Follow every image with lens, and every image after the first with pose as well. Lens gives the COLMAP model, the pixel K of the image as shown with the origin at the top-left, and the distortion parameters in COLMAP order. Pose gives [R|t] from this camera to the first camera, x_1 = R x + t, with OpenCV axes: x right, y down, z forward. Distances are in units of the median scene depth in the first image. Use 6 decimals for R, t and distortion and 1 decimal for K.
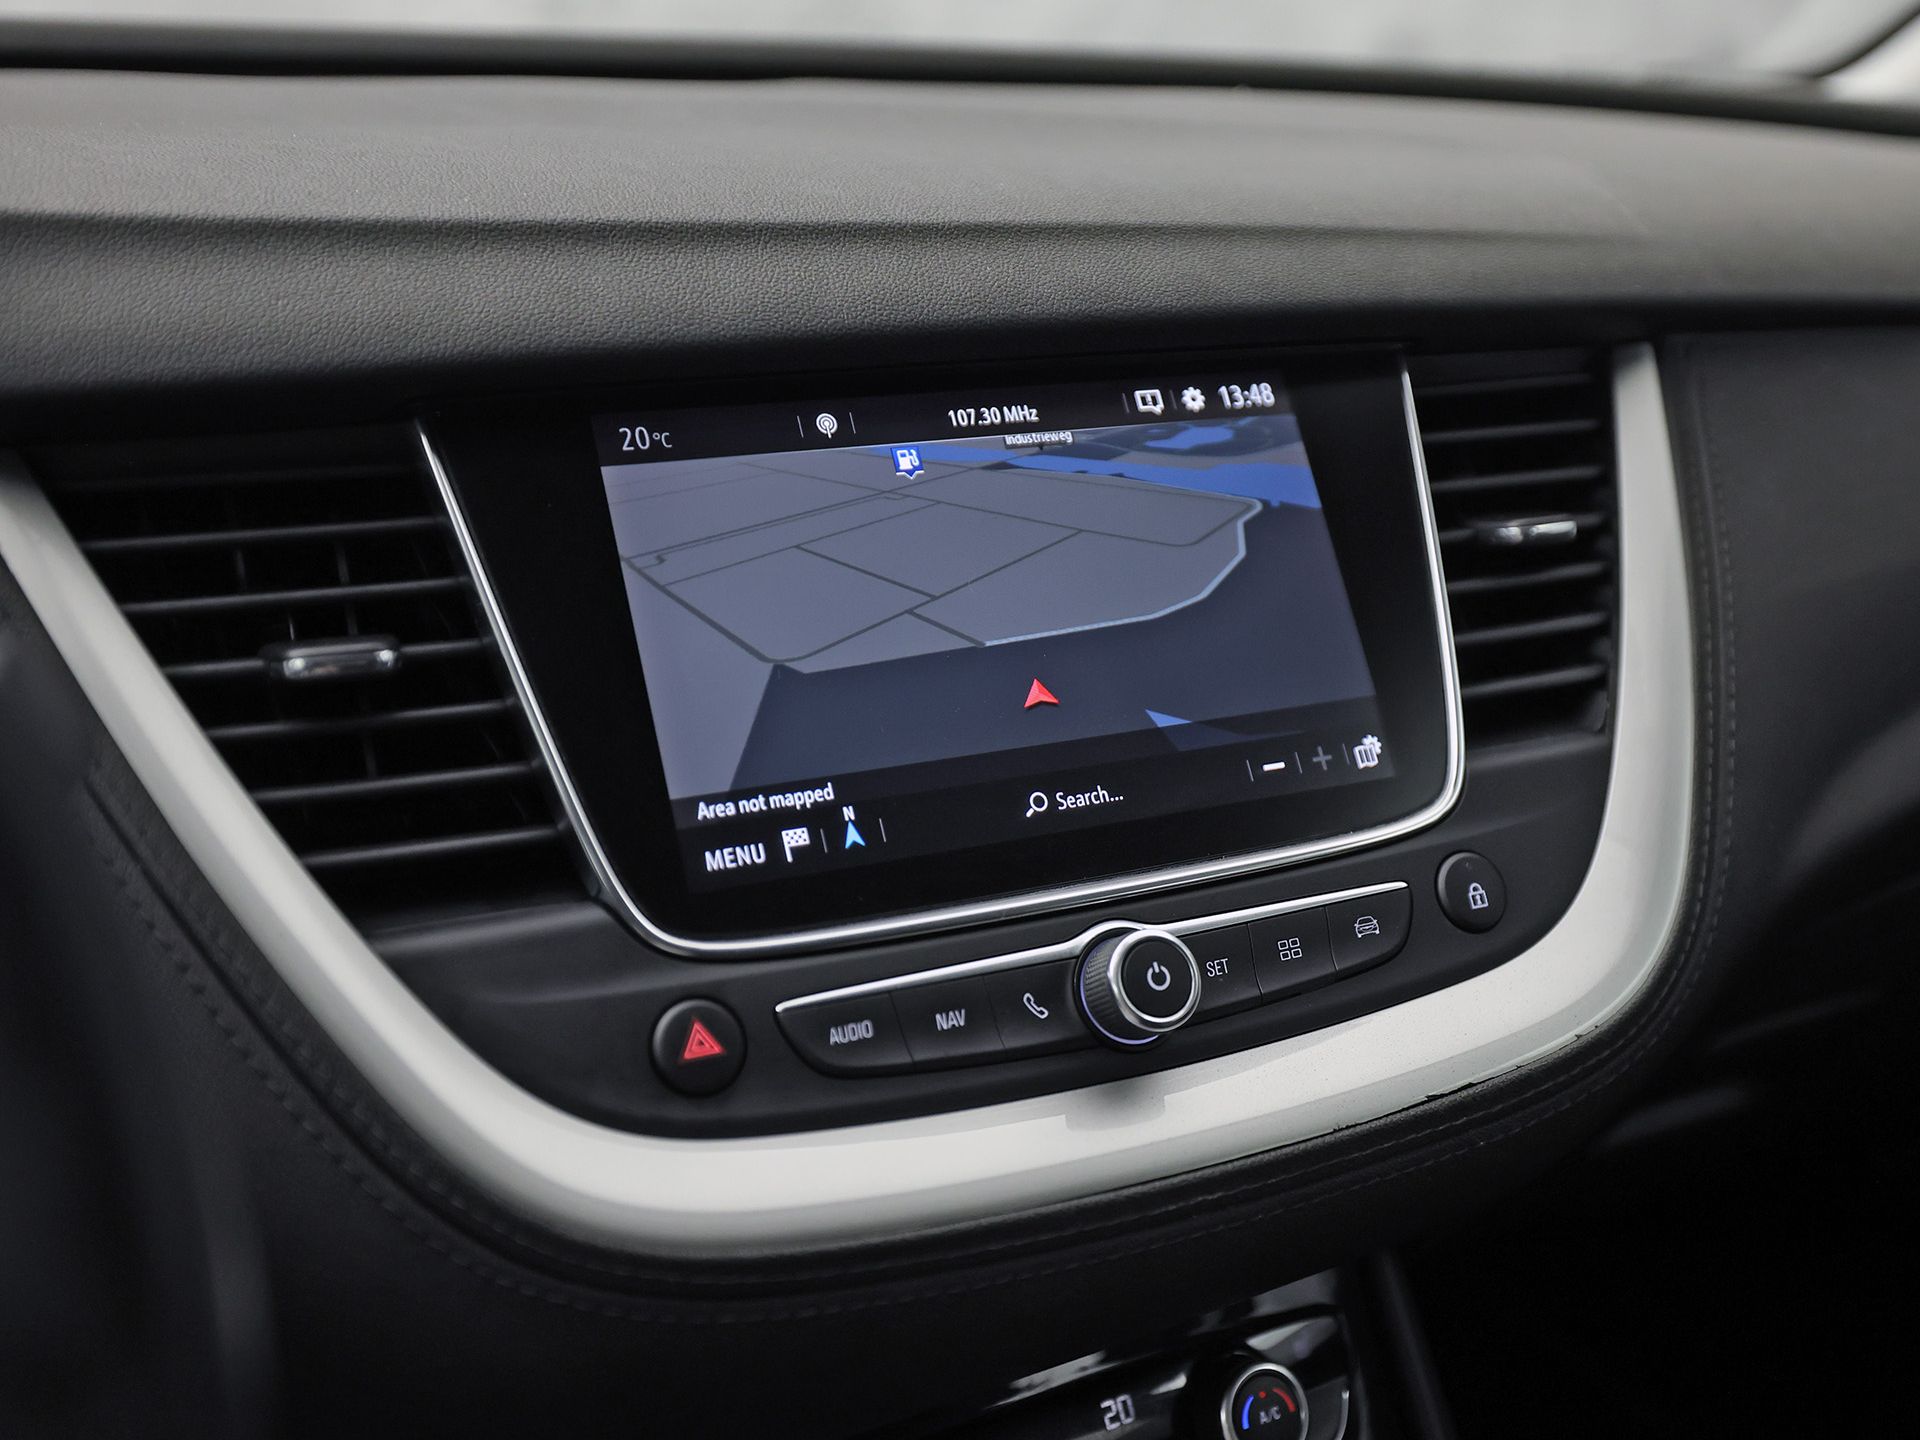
lens RADIAL K [[2000.8, 0, 956.3], [0, 2000.8, 722.1], [0, 0, 1]] dist [0.038007, 0.000000]
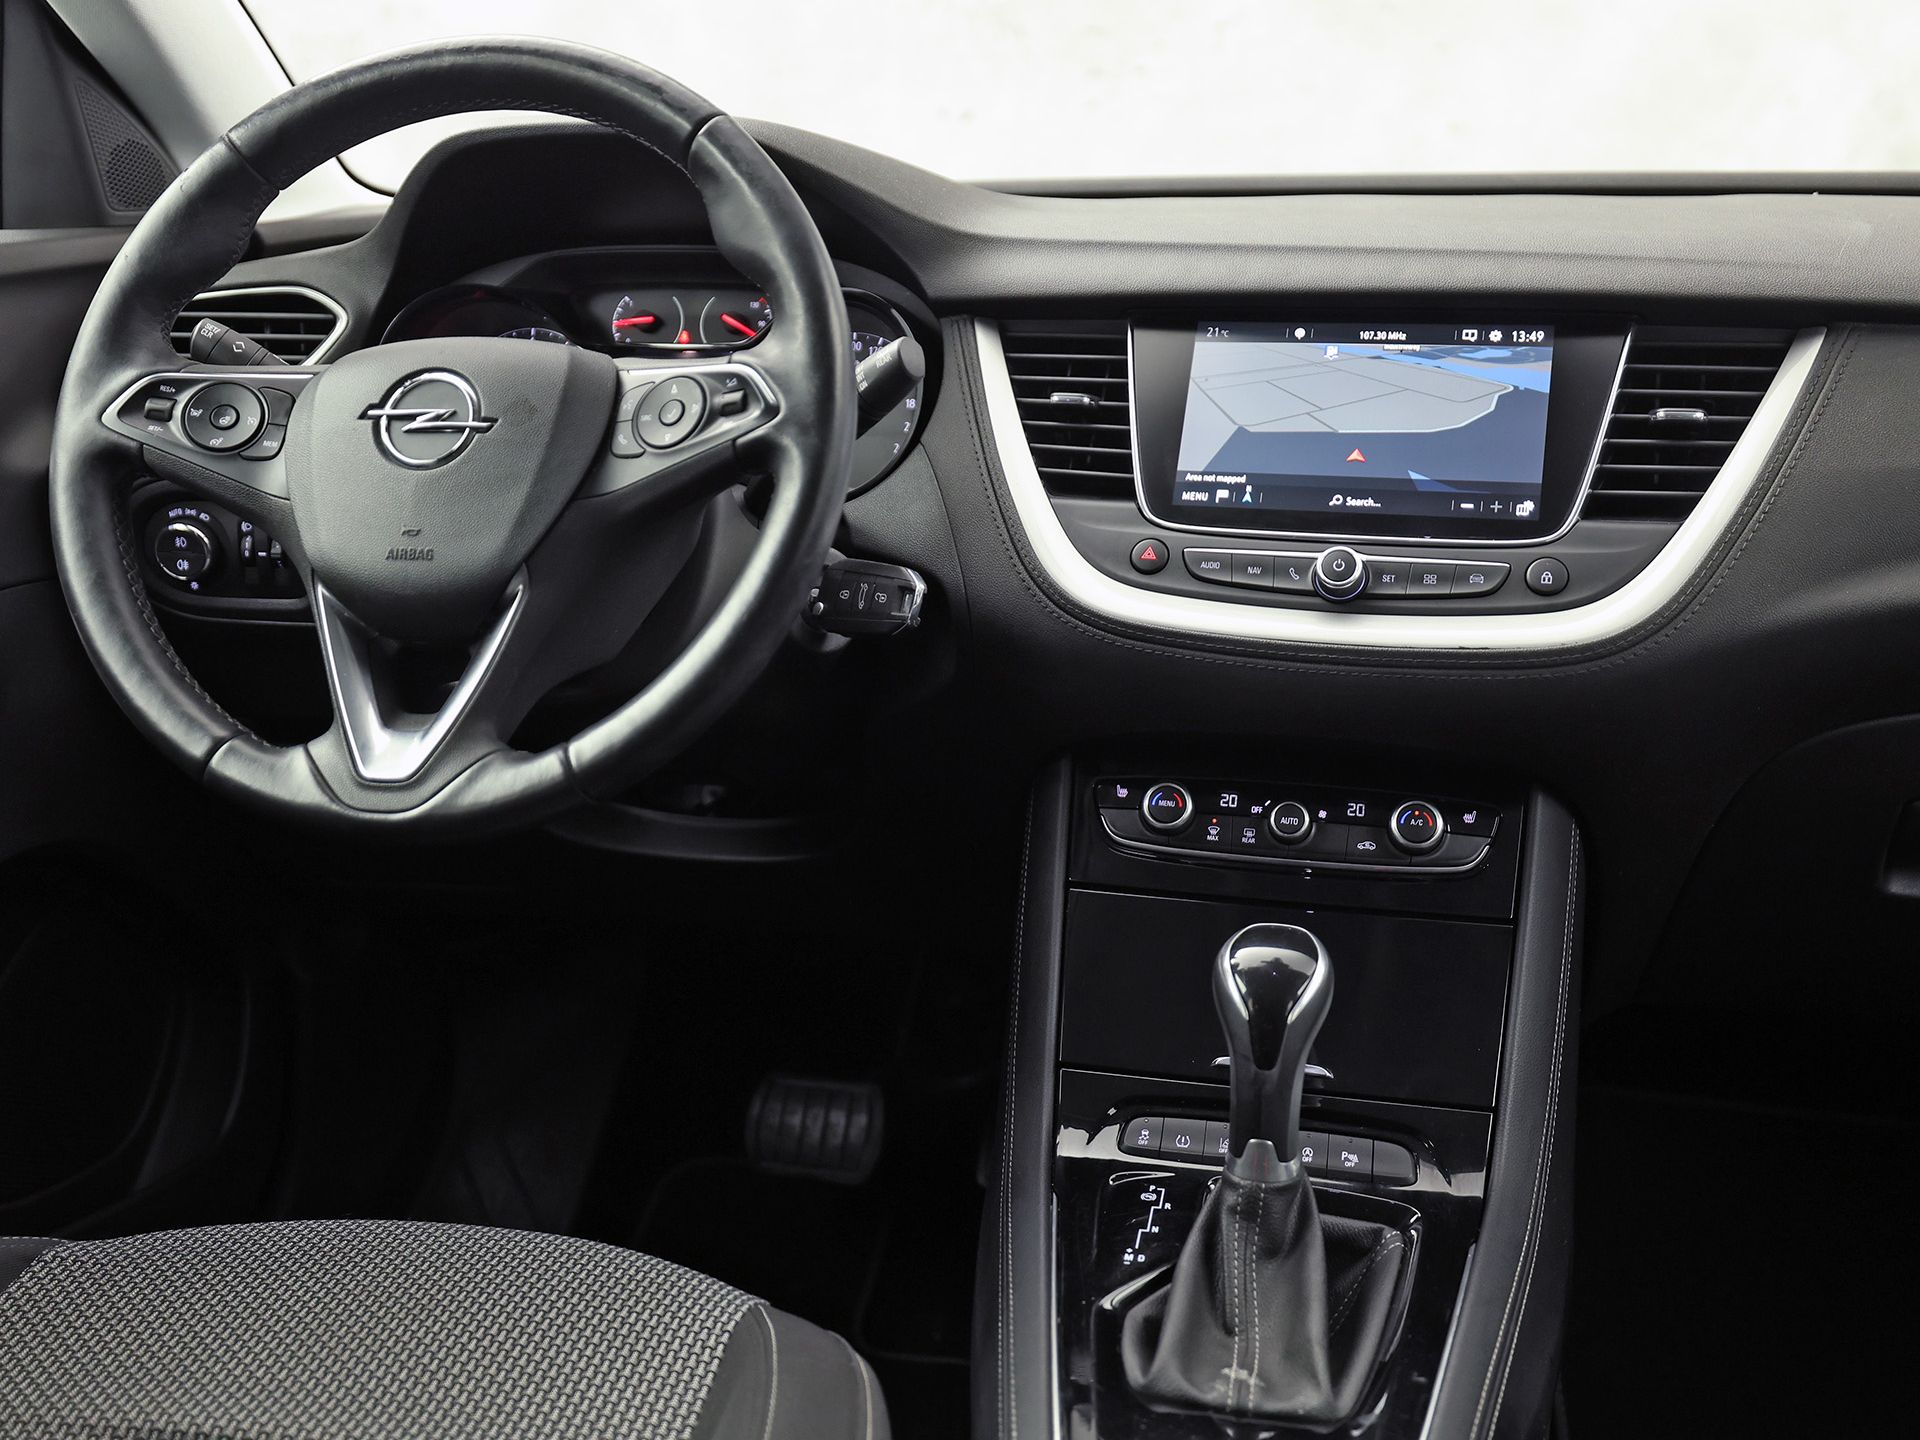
lens RADIAL K [[1920.6, 0, 958.6], [0, 1920.6, 724.6], [0, 0, 1]] dist [0.044830, 0.000000]
pose [[0.750003, 0.164584, -0.640631, 1.182668], [-0.197697, 0.980052, 0.020335, 0.337598], [0.631199, 0.111400, 0.767579, -0.926667]]
